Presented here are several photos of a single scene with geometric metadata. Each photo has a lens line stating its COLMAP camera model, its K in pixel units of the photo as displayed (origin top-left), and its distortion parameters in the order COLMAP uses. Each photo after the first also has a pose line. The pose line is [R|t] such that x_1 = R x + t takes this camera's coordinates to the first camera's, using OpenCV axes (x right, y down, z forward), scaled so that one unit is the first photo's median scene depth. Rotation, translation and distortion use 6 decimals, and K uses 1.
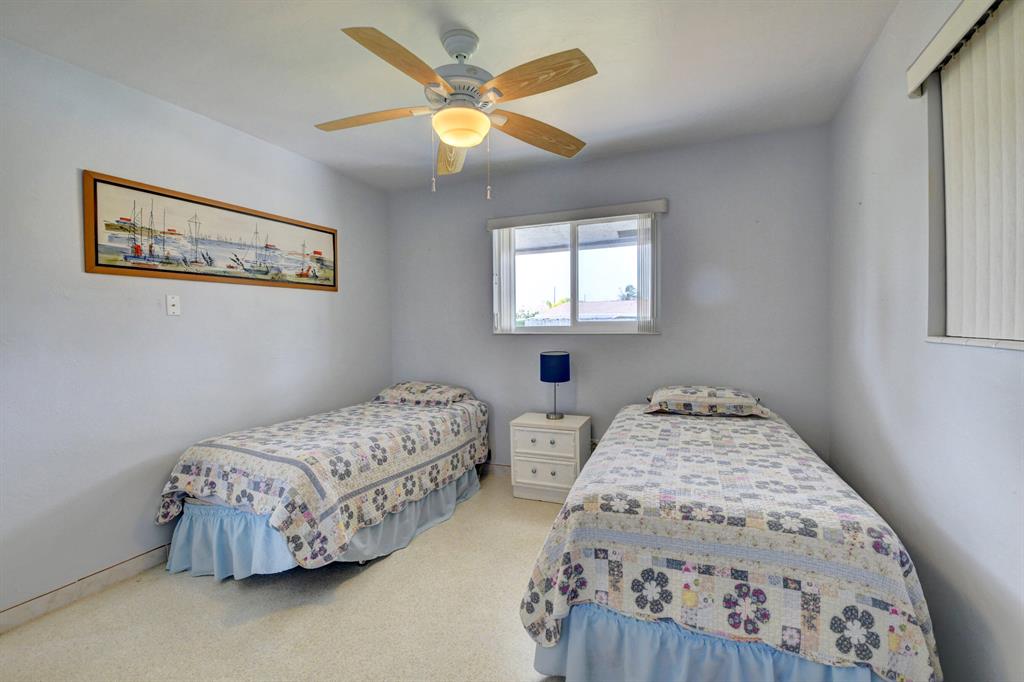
lens RADIAL K [[448.3, 0, 509.1], [0, 448.3, 340.5], [0, 0, 1]] dist [0.020171, -0.033374]
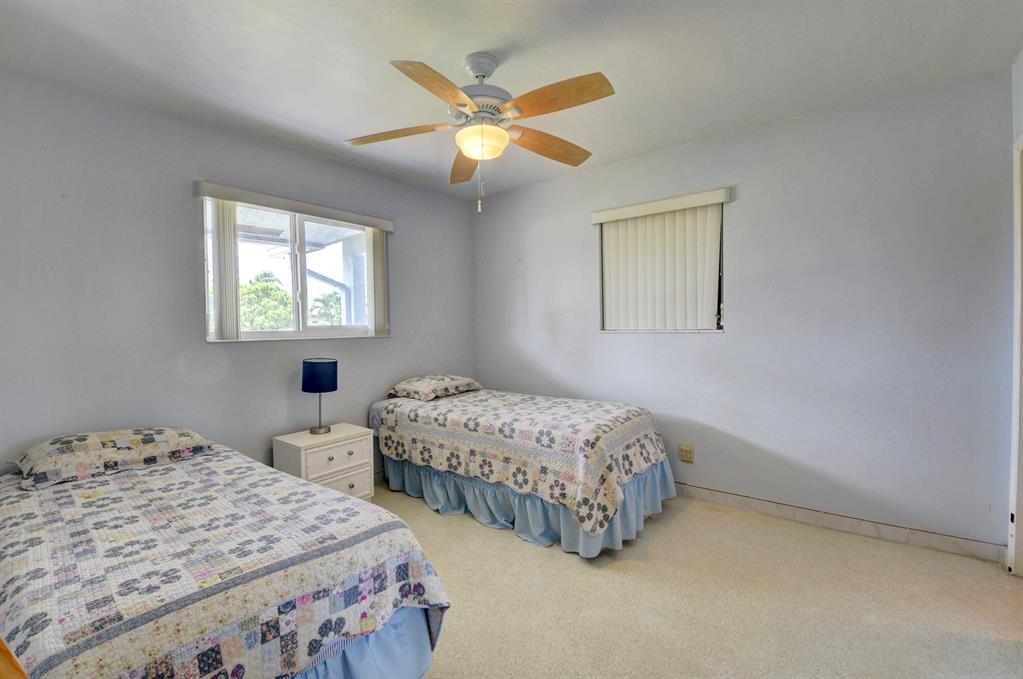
lens RADIAL K [[447.9, 0, 508.6], [0, 447.9, 339.0], [0, 0, 1]] dist [0.020171, -0.033374]
pose [[0.263384, -0.022110, 0.964438, -1.017555], [0.047167, 0.998837, 0.010017, -0.007956], [-0.963537, 0.042852, 0.264120, 0.603135]]
